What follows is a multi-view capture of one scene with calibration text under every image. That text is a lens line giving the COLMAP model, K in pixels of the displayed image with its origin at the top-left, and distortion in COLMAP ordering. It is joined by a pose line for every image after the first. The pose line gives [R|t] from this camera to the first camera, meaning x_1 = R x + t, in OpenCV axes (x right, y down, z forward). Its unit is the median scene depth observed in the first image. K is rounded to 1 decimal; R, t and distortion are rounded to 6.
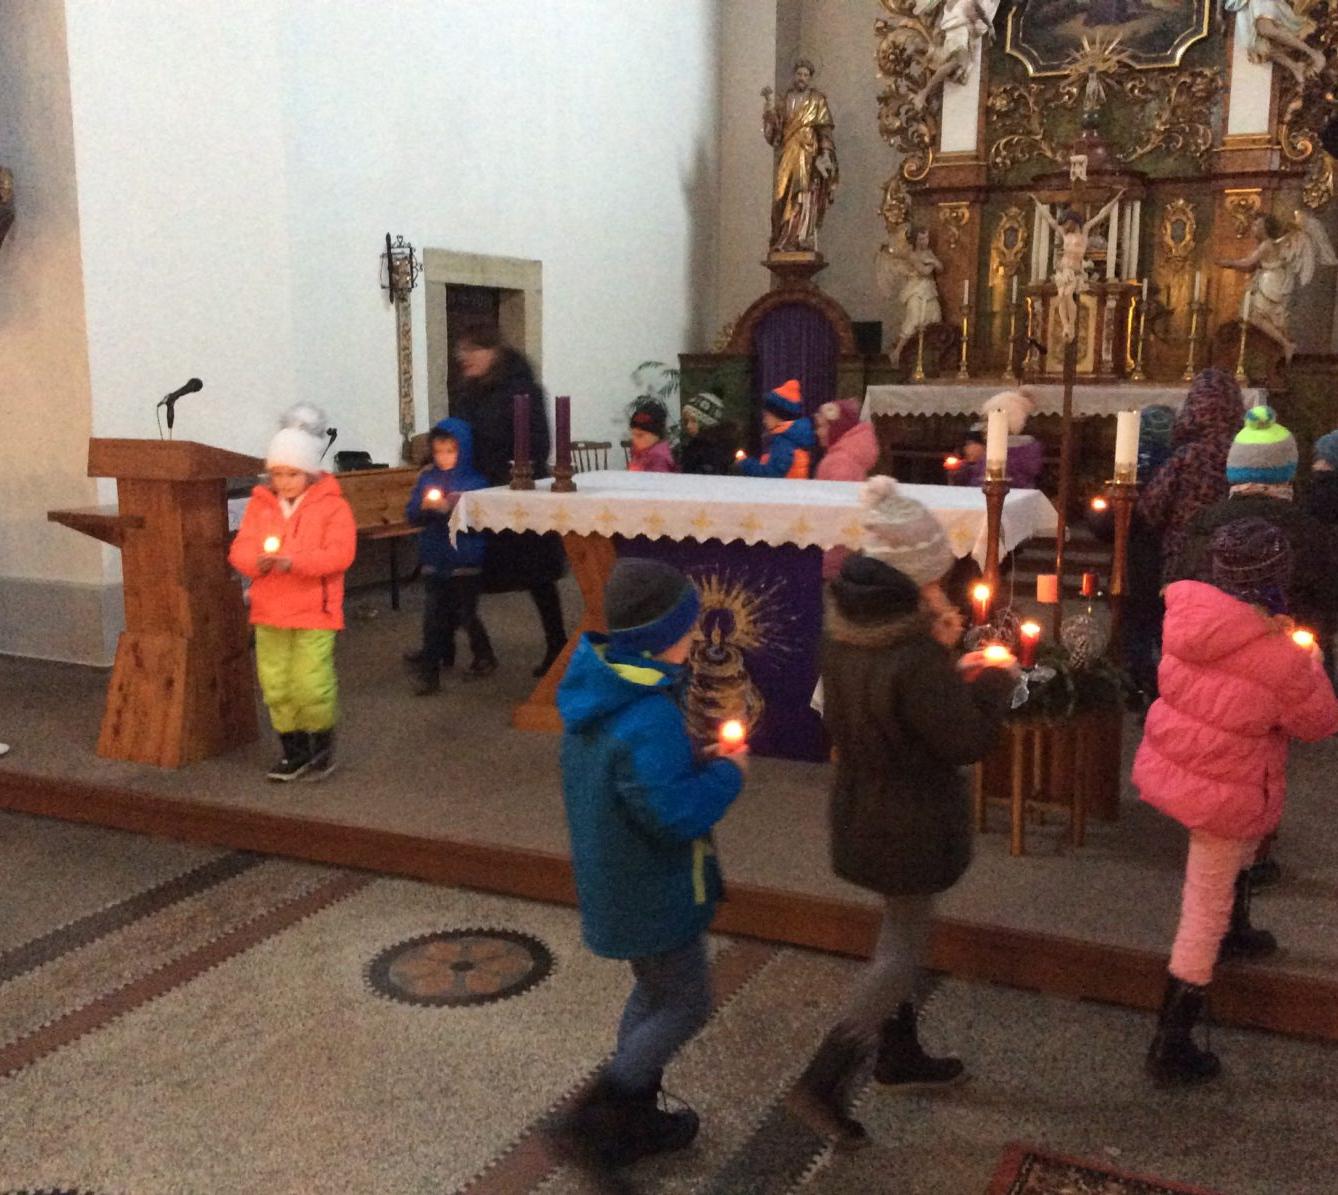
lens RADIAL K [[1424.6, 0, 669.0], [0, 1424.6, 597.5], [0, 0, 1]] dist [0.118319, -0.225530]
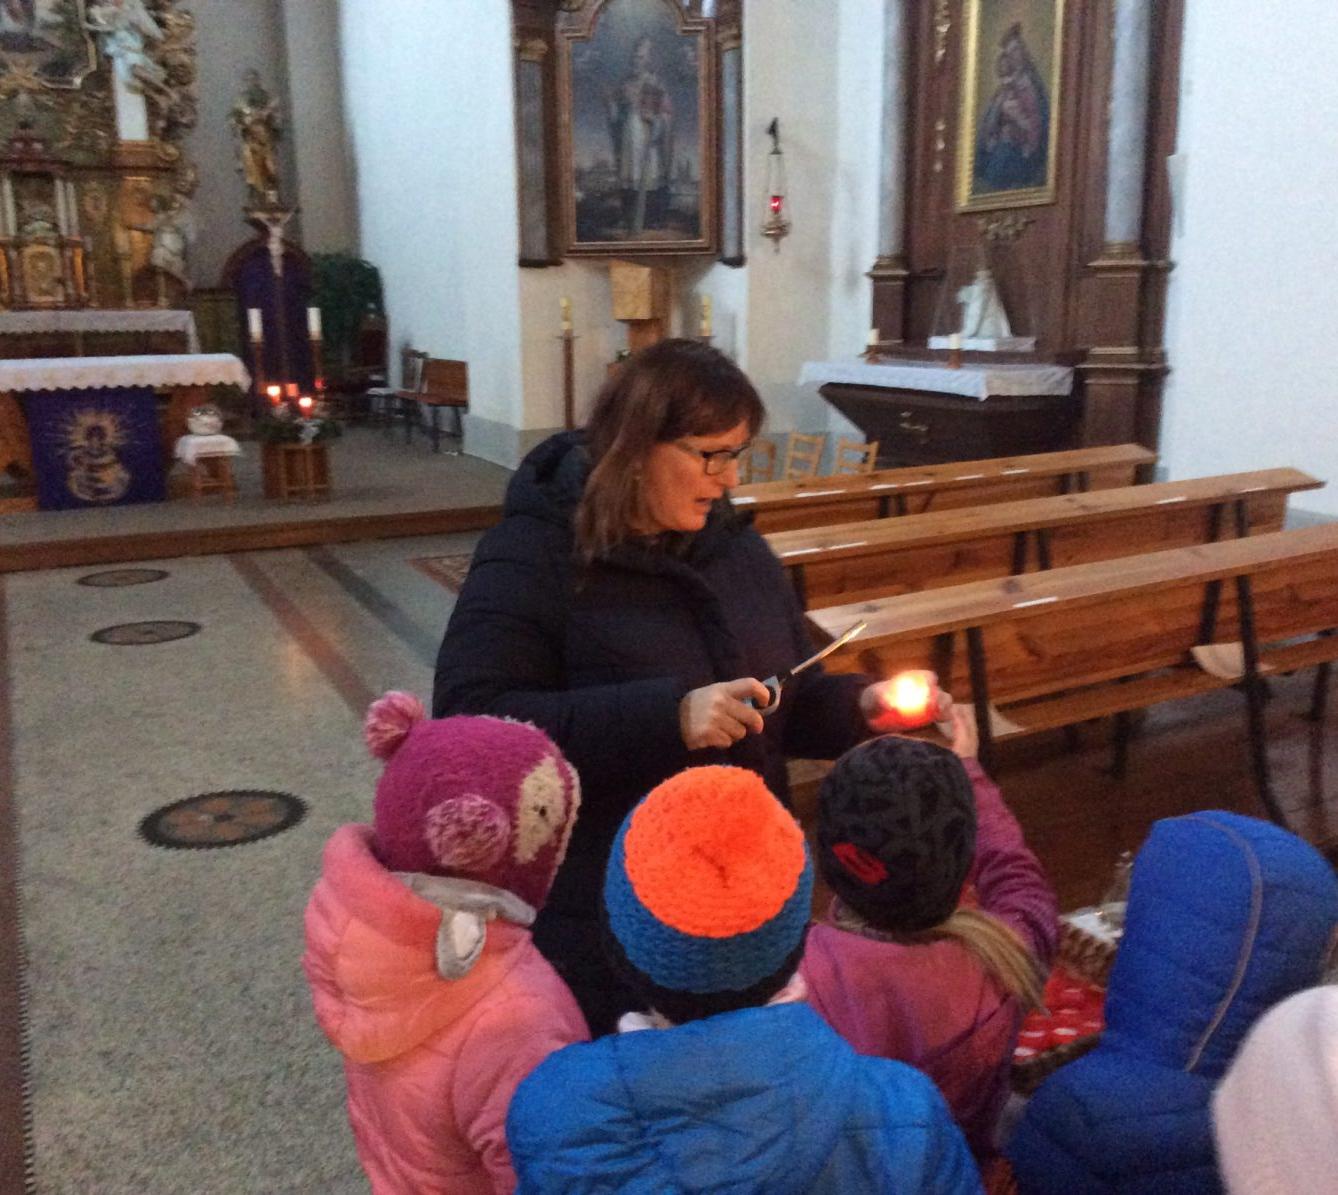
lens RADIAL K [[1424.6, 0, 669.0], [0, 1424.6, 597.5], [0, 0, 1]] dist [0.118319, -0.225530]
pose [[0.626559, -0.177862, 0.758808, -0.484975], [0.147614, 0.983071, 0.108542, 0.067210], [-0.765267, 0.044002, 0.642207, -0.377372]]
